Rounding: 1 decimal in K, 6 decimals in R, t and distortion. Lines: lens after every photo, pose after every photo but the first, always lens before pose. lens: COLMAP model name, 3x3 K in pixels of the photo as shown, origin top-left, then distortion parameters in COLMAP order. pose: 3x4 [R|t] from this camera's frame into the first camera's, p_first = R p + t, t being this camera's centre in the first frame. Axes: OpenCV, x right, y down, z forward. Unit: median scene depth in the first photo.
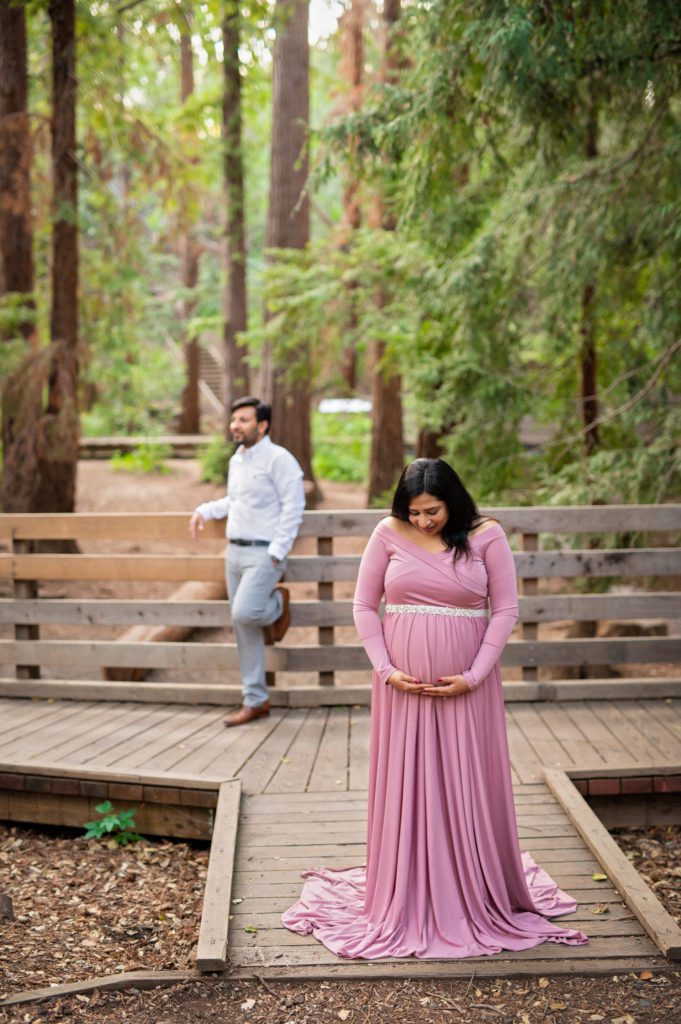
lens RADIAL K [[1427.8, 0, 340.5], [0, 1427.8, 512.0], [0, 0, 1]] dist [-0.002640, 0.036484]
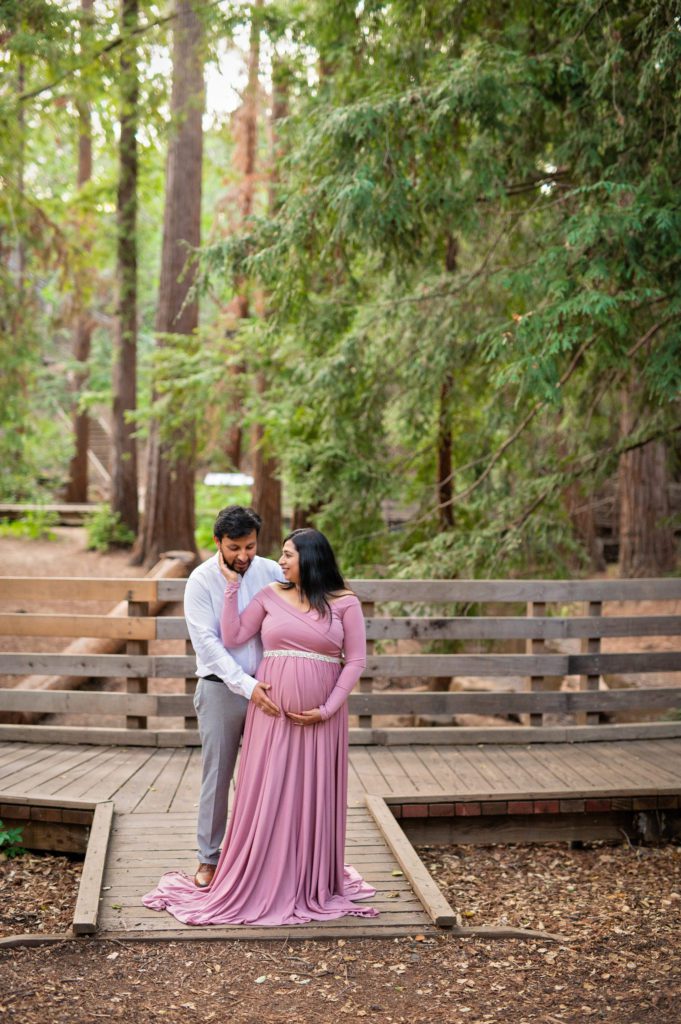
lens RADIAL K [[1427.8, 0, 340.5], [0, 1427.8, 512.0], [0, 0, 1]] dist [-0.002640, 0.036484]
pose [[0.996607, 0.026161, 0.078039, 0.016401], [-0.022221, 0.998455, -0.050938, 0.001496], [-0.079251, 0.049031, 0.995648, -0.178623]]
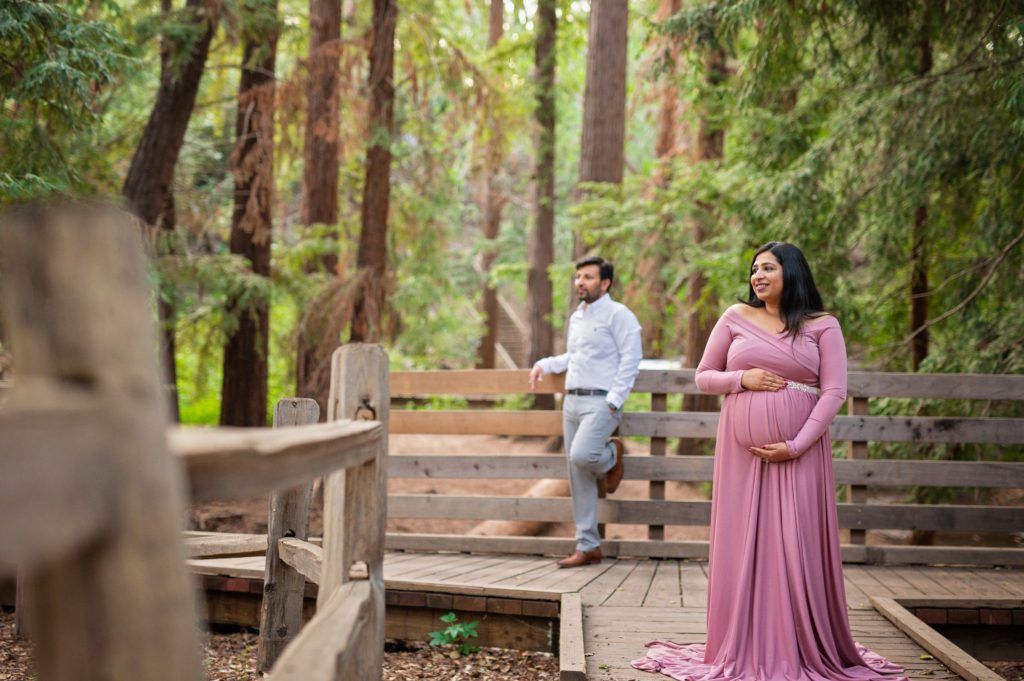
lens RADIAL K [[1583.8, 0, 512.0], [0, 1583.8, 340.5], [0, 0, 1]] dist [0.002935, 0.058706]
pose [[0.996278, 0.031692, -0.080160, -0.026339], [-0.040216, 0.993438, -0.107068, 0.106107], [0.076241, 0.109893, 0.991015, -0.150039]]
